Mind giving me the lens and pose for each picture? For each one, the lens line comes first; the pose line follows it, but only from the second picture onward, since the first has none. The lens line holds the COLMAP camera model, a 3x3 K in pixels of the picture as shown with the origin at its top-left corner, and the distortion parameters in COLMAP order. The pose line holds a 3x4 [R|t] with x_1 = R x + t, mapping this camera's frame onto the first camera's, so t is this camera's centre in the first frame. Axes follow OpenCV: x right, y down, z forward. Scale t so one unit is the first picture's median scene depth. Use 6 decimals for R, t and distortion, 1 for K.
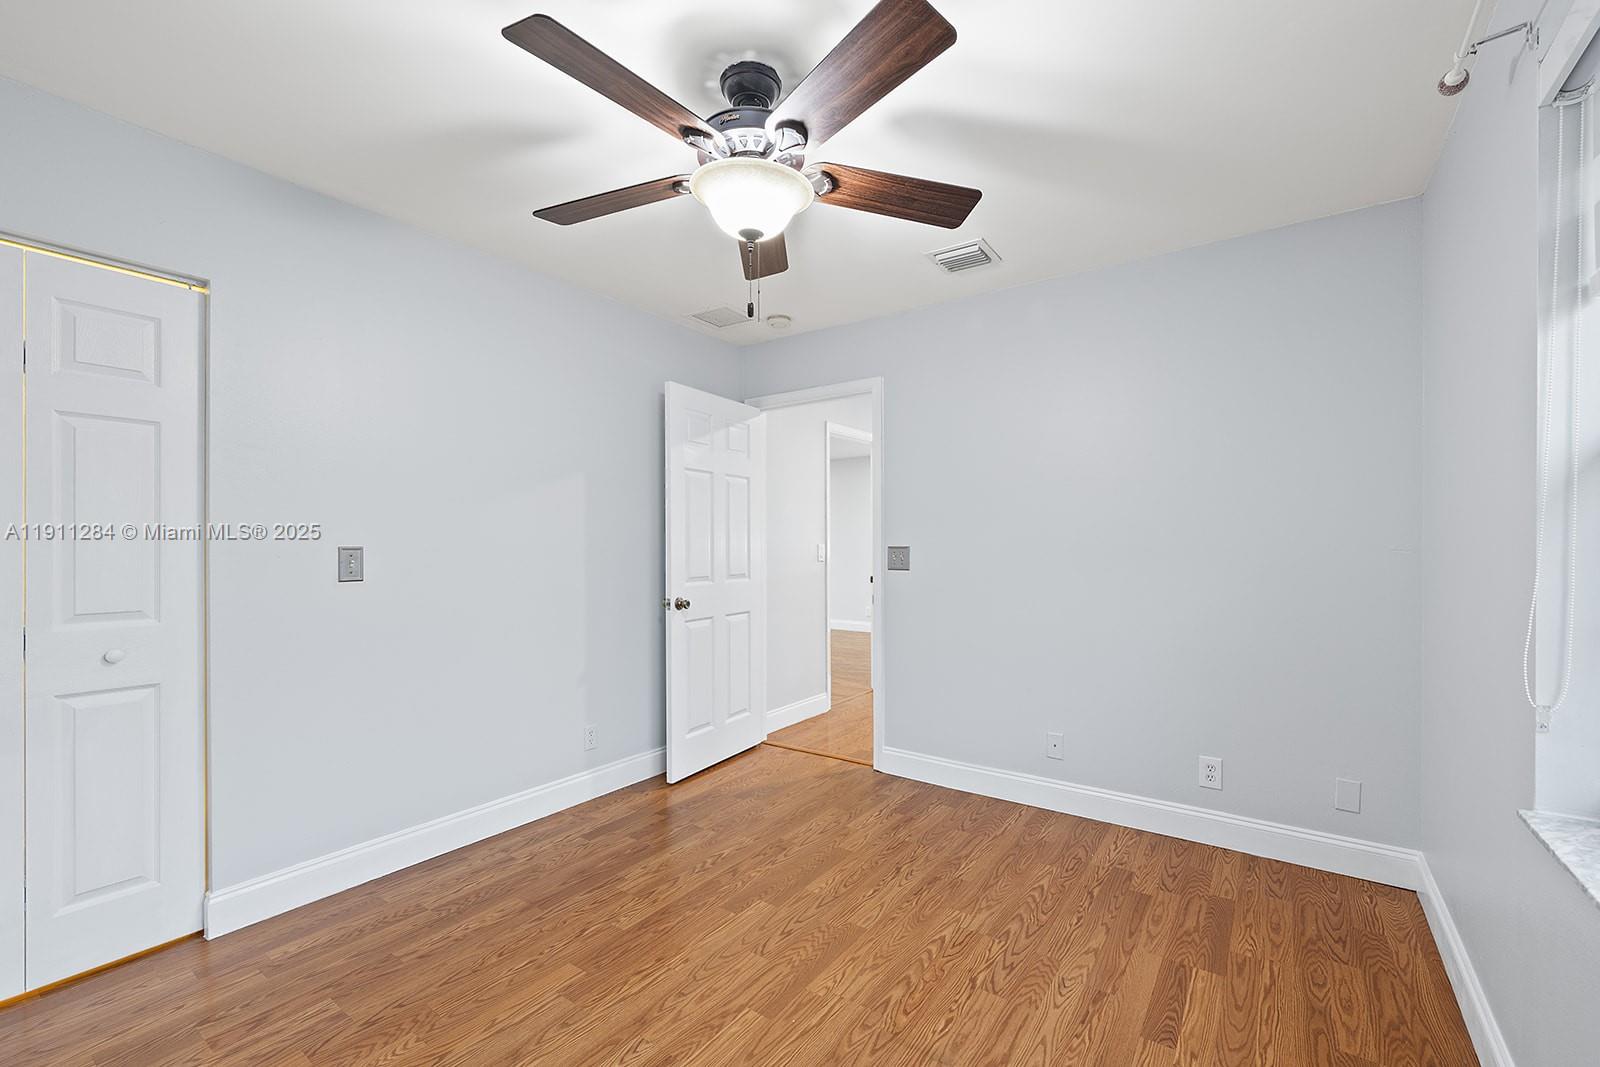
lens RADIAL K [[677.1, 0, 796.0], [0, 677.1, 537.0], [0, 0, 1]] dist [-0.002457, -0.000679]
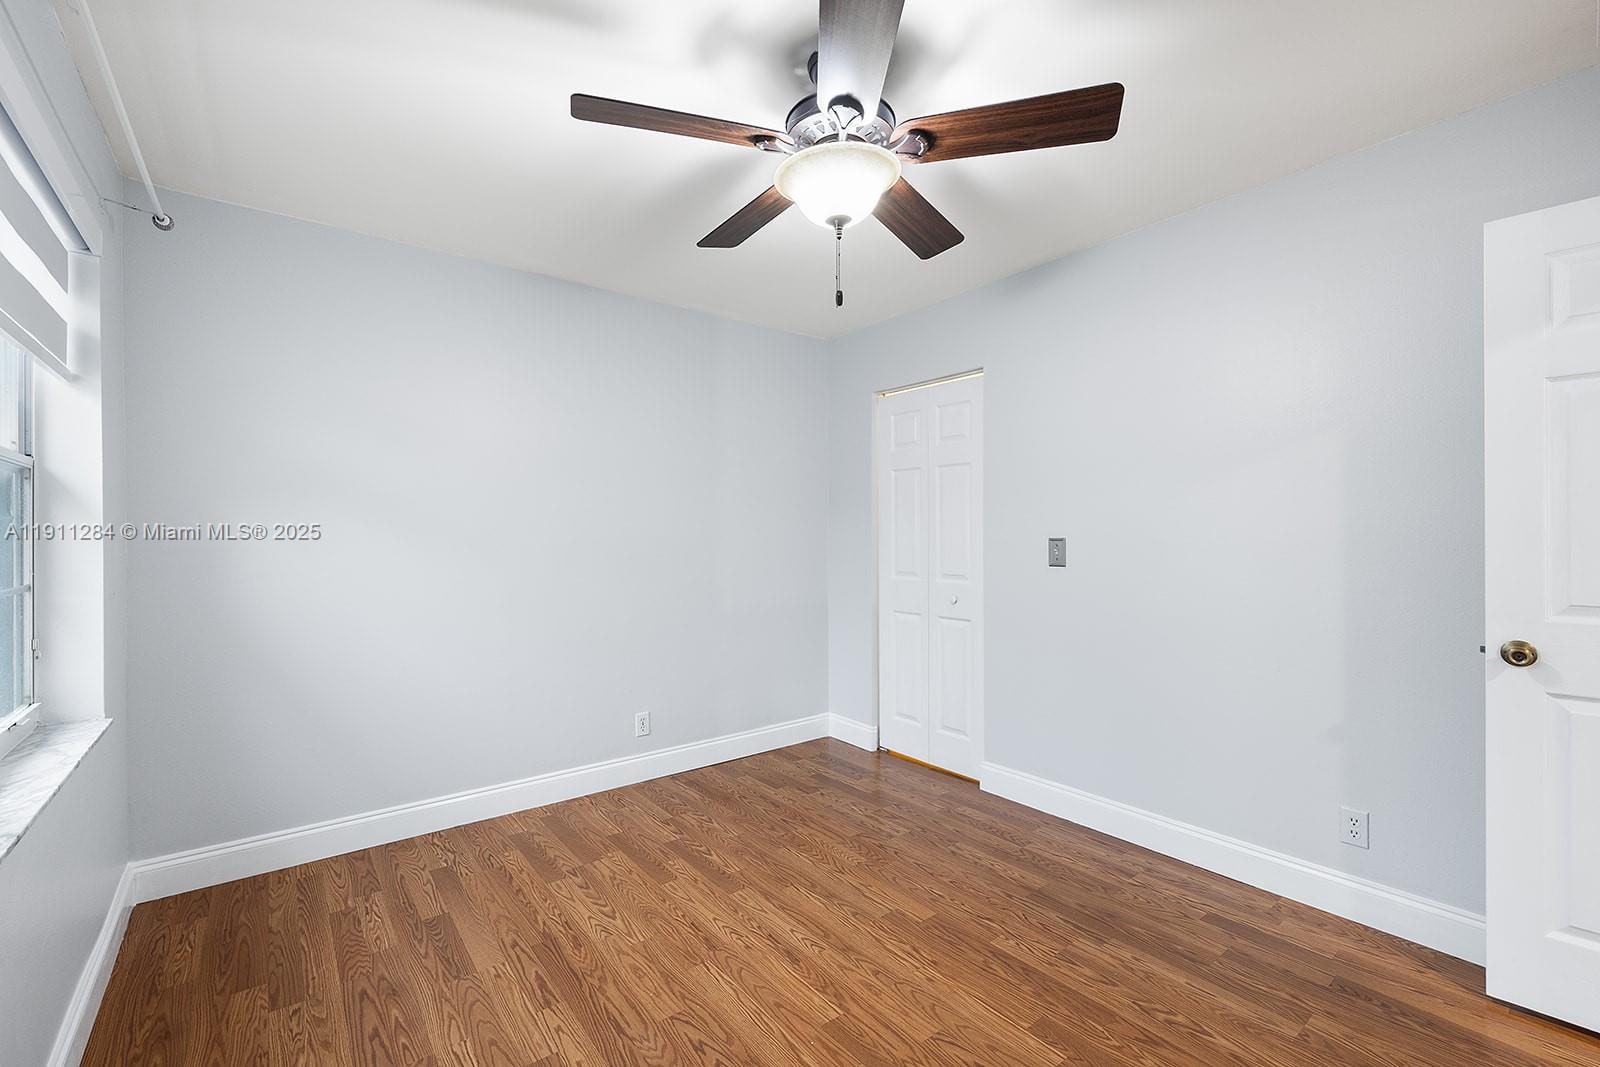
lens RADIAL K [[677.1, 0, 796.0], [0, 677.1, 537.0], [0, 0, 1]] dist [-0.002457, -0.000679]
pose [[-0.278137, 0.007367, -0.960513, 0.725349], [0.015333, 0.999877, 0.003229, 0.001048], [0.960419, -0.013830, -0.278216, 0.997128]]
